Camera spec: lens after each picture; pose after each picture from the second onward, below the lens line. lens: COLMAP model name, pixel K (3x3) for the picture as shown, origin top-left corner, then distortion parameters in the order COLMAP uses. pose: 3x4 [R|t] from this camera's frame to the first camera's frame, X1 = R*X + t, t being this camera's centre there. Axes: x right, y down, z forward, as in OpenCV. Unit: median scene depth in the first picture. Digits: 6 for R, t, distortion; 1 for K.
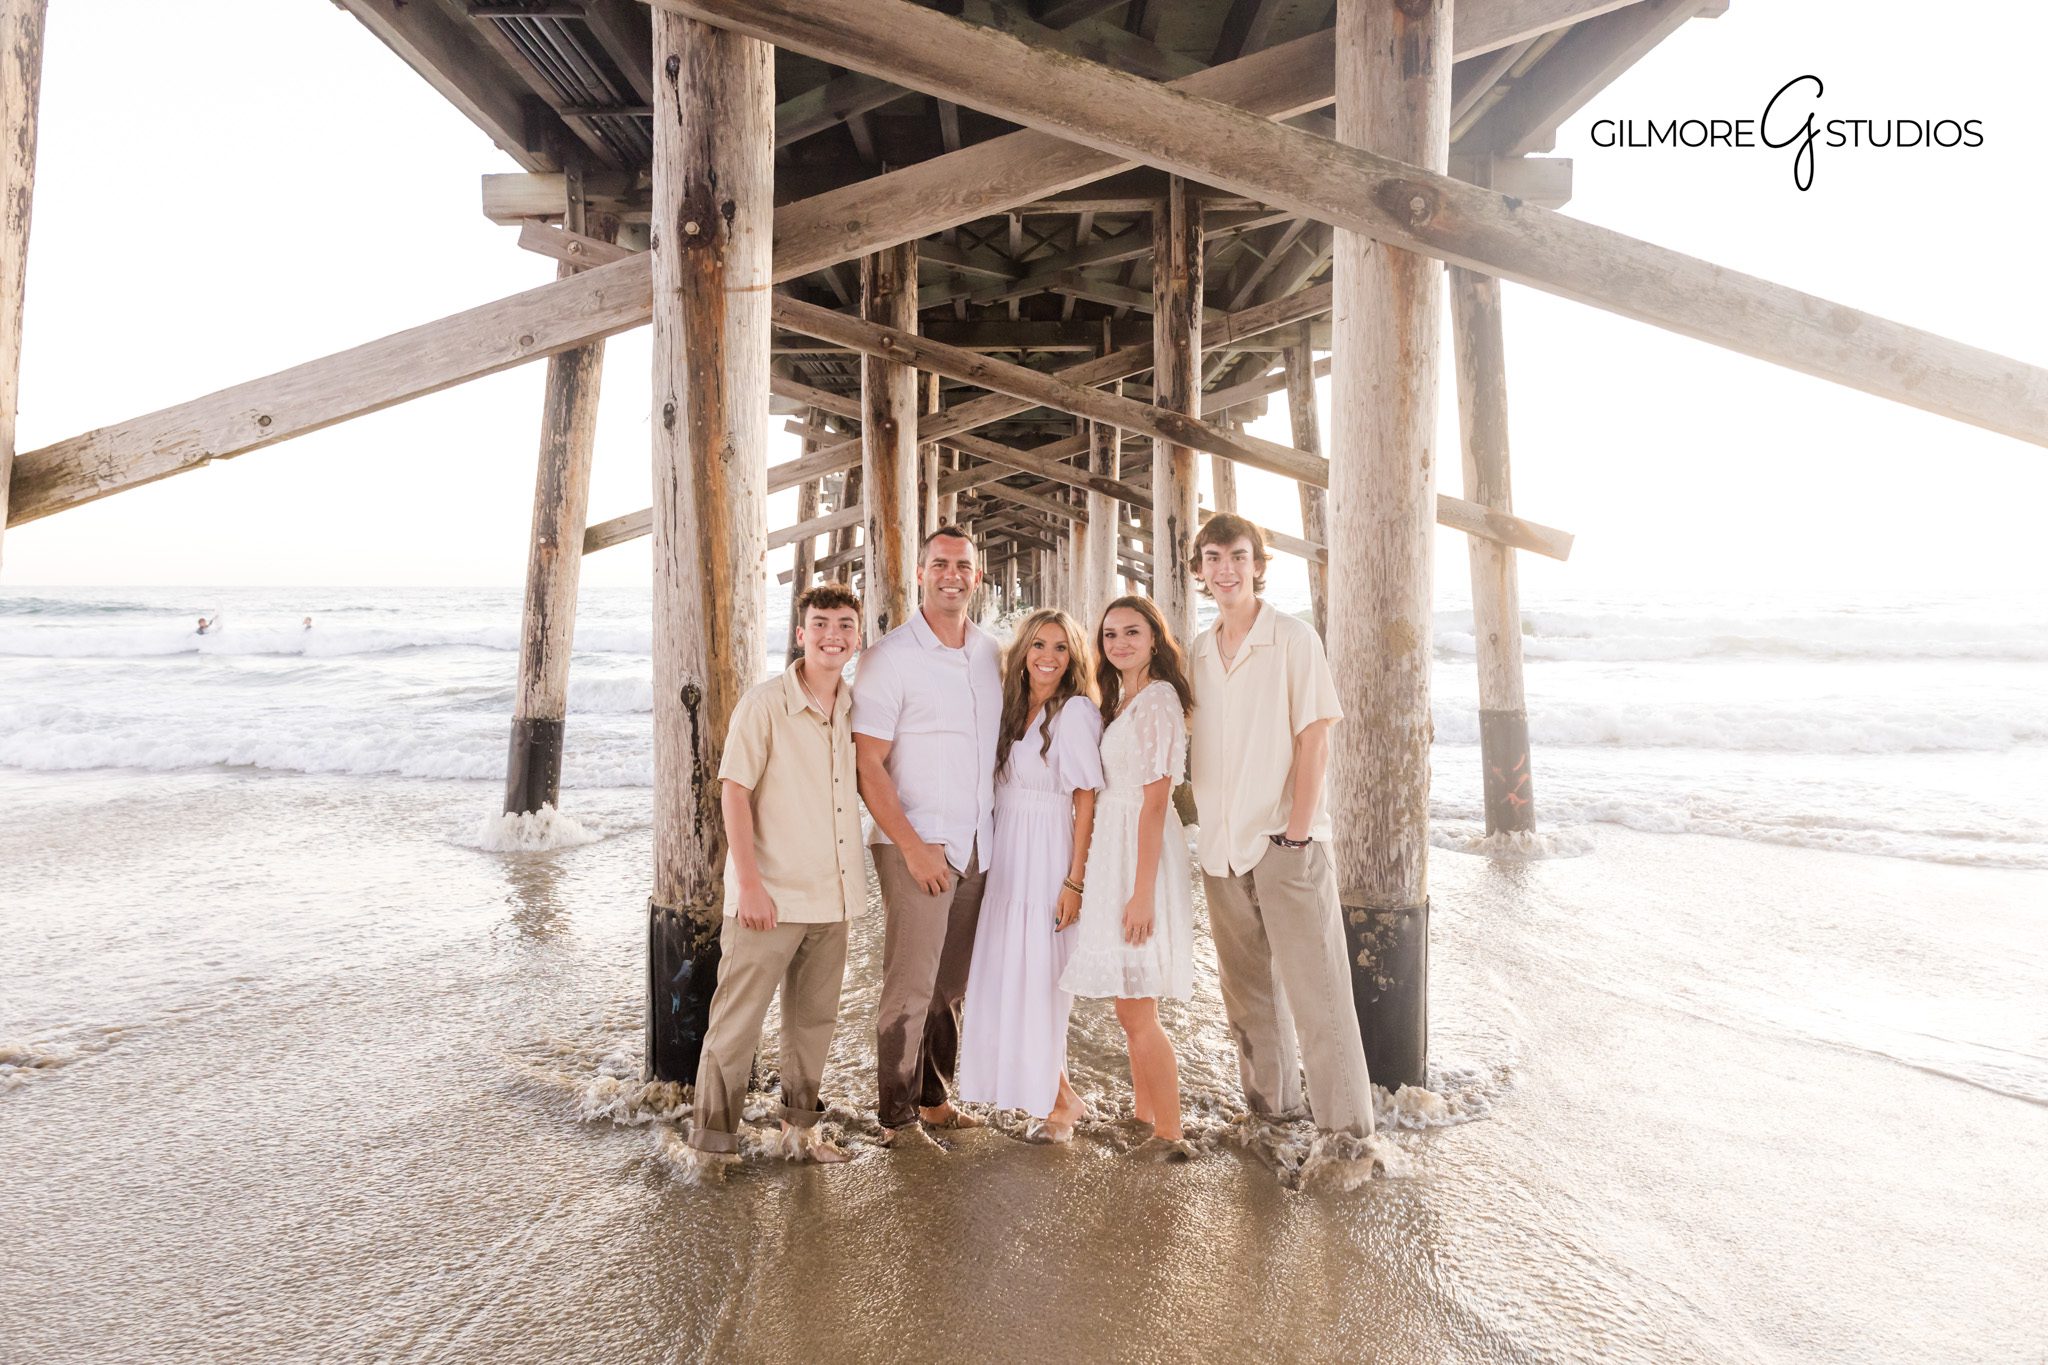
lens RADIAL K [[1533.6, 0, 1040.5], [0, 1533.6, 695.5], [0, 0, 1]] dist [0.024693, -0.008702]
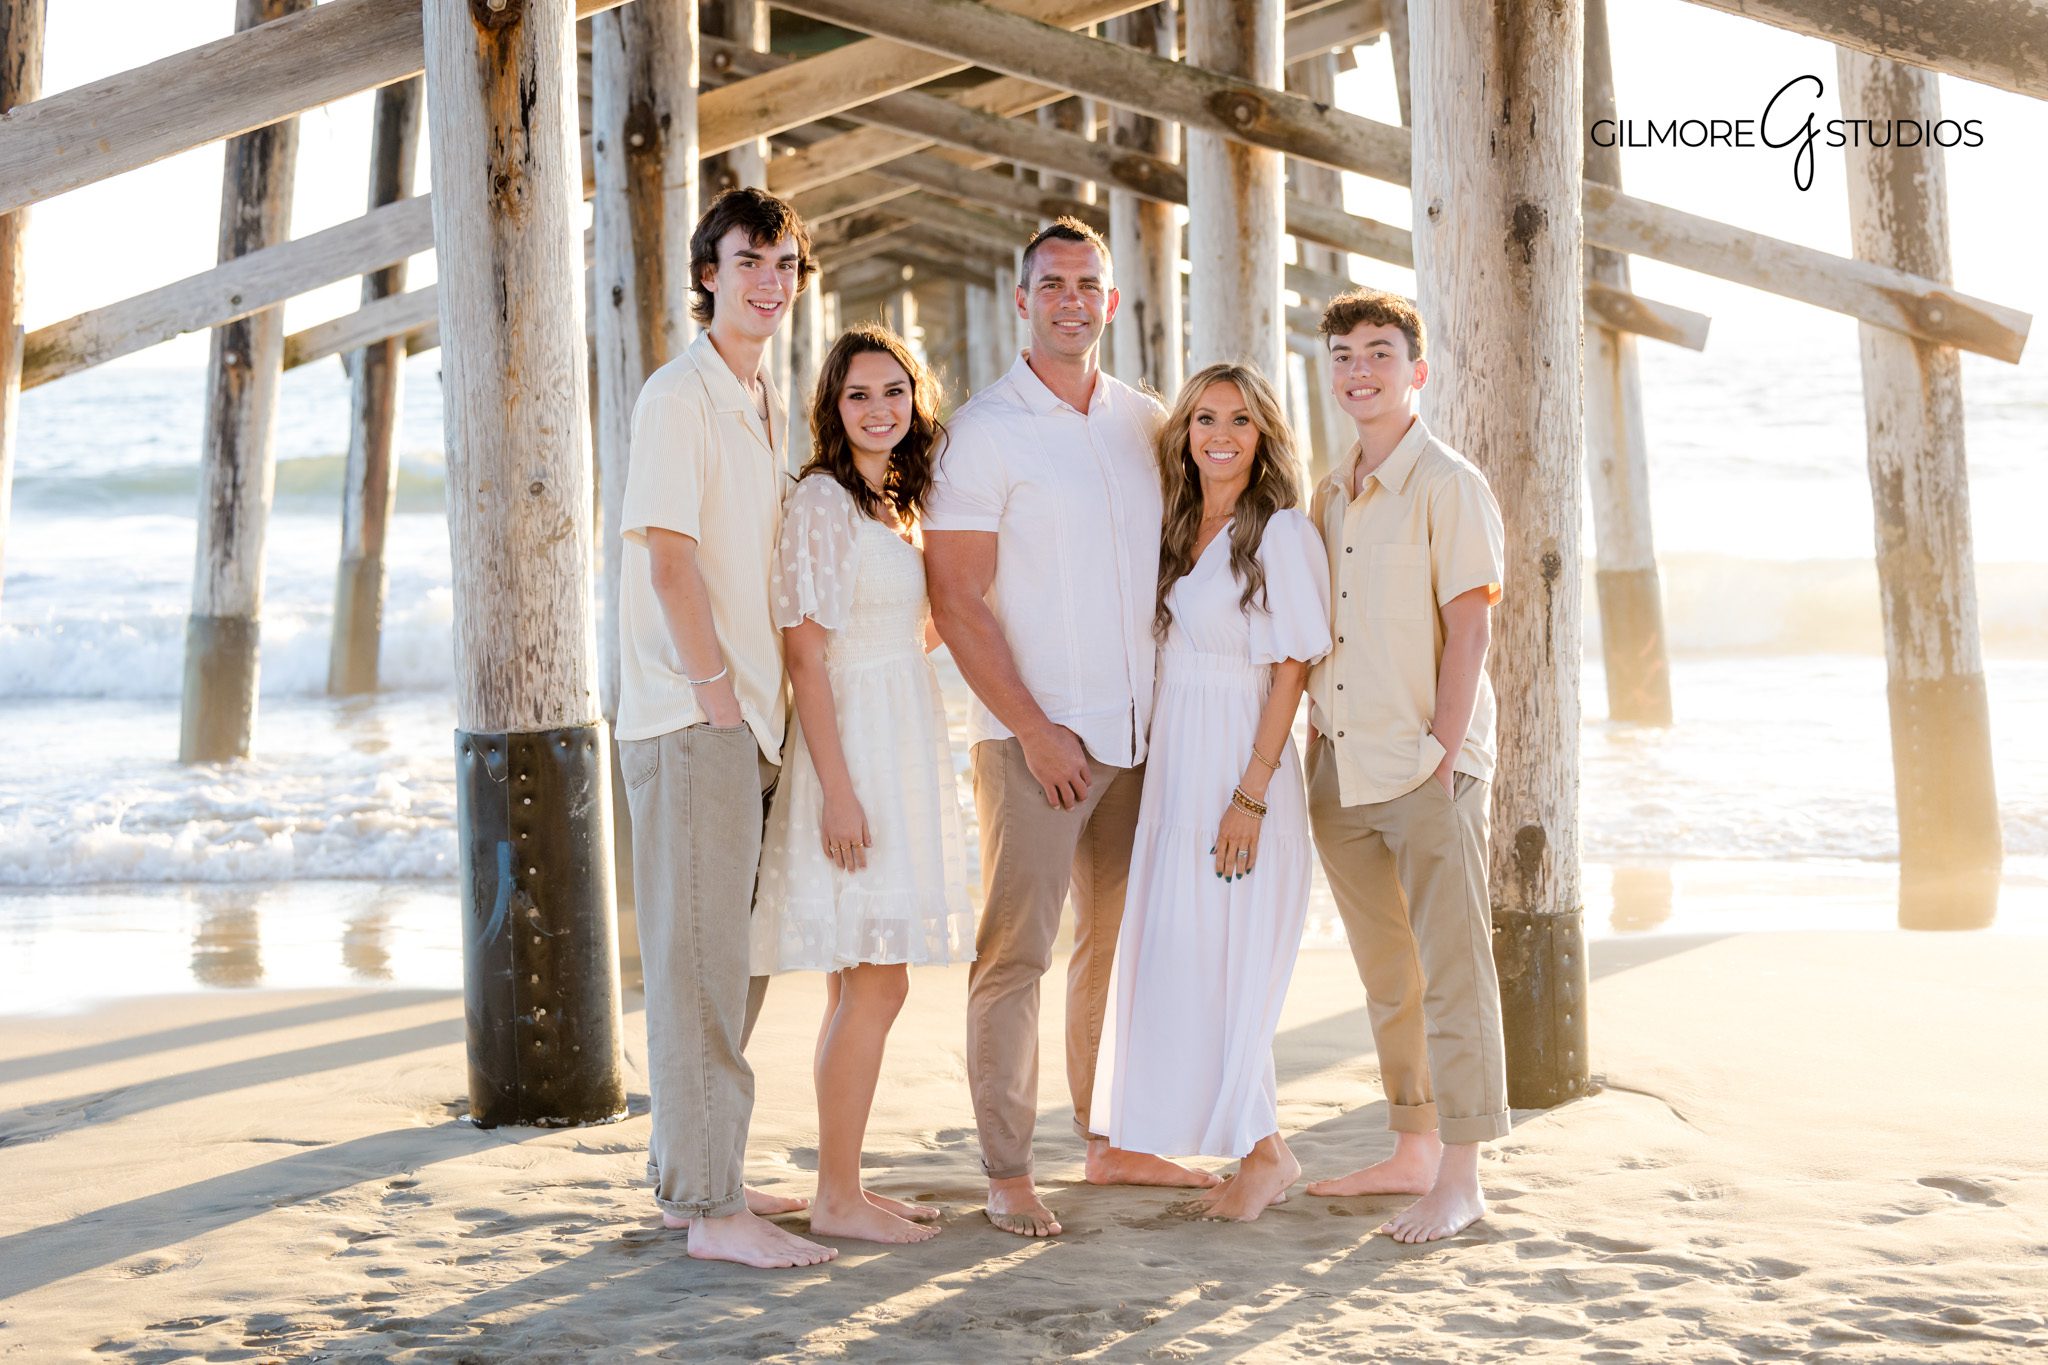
lens RADIAL K [[3854.7, 0, 1024.0], [0, 3854.7, 682.5], [0, 0, 1]] dist [0.008444, -0.005583]
pose [[0.999626, -0.024990, 0.011064, 0.027138], [0.024843, 0.999604, 0.013246, 0.079227], [-0.011391, -0.012967, 0.999851, -1.904554]]
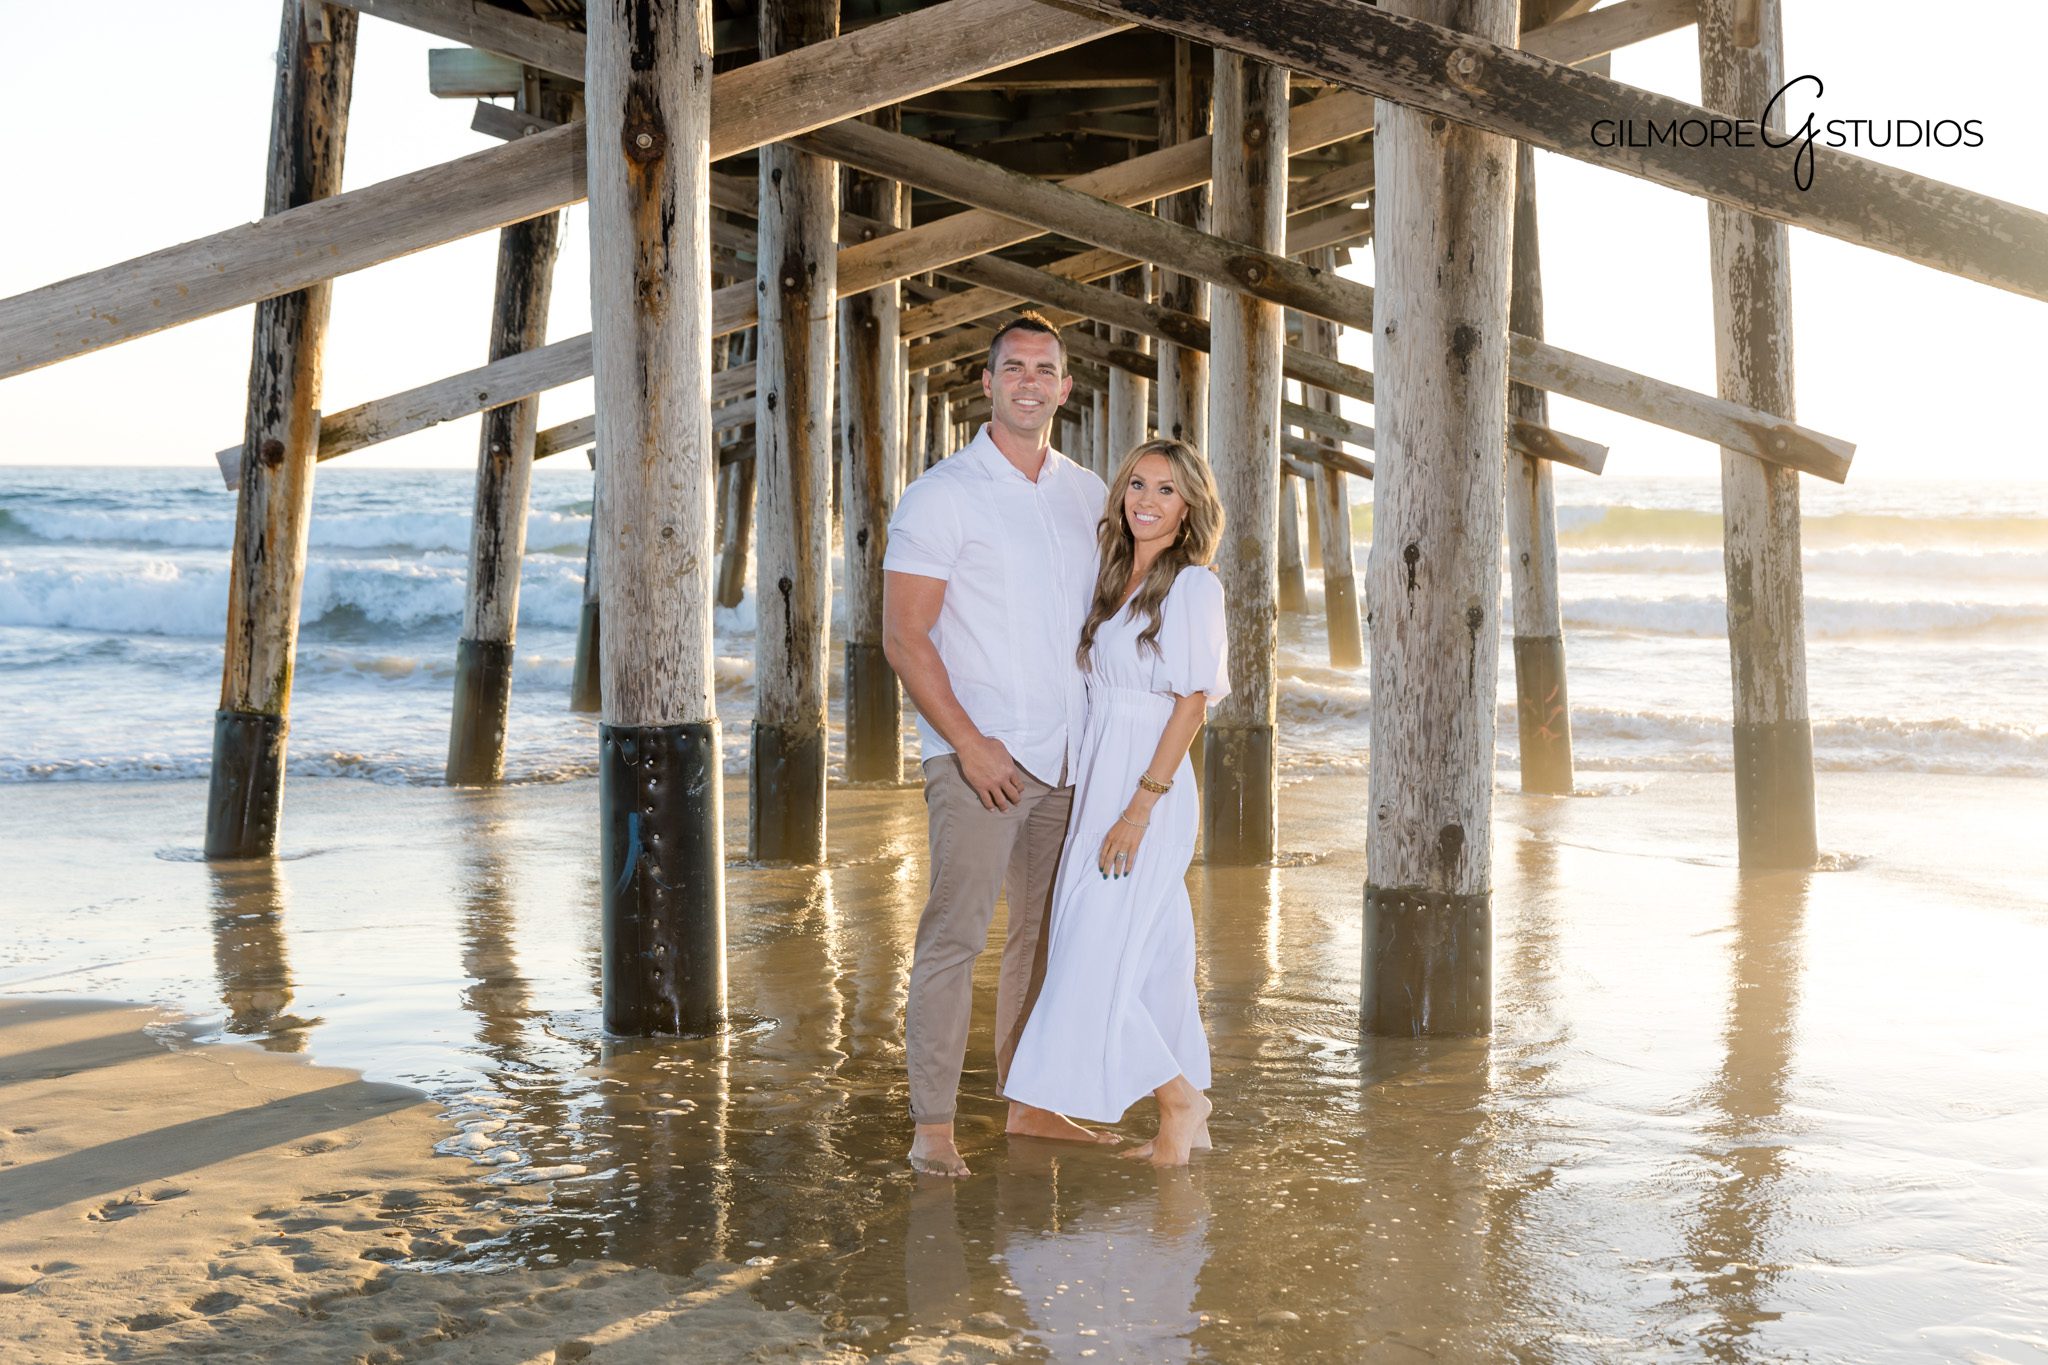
lens RADIAL K [[2797.6, 0, 1059.4], [0, 2797.6, 765.0], [0, 0, 1]] dist [0.007389, 0.013252]
pose [[0.999987, 0.004545, -0.002348, 0.052082], [-0.004468, 0.999481, 0.031894, 0.088387], [0.002492, -0.031883, 0.999488, -1.764659]]
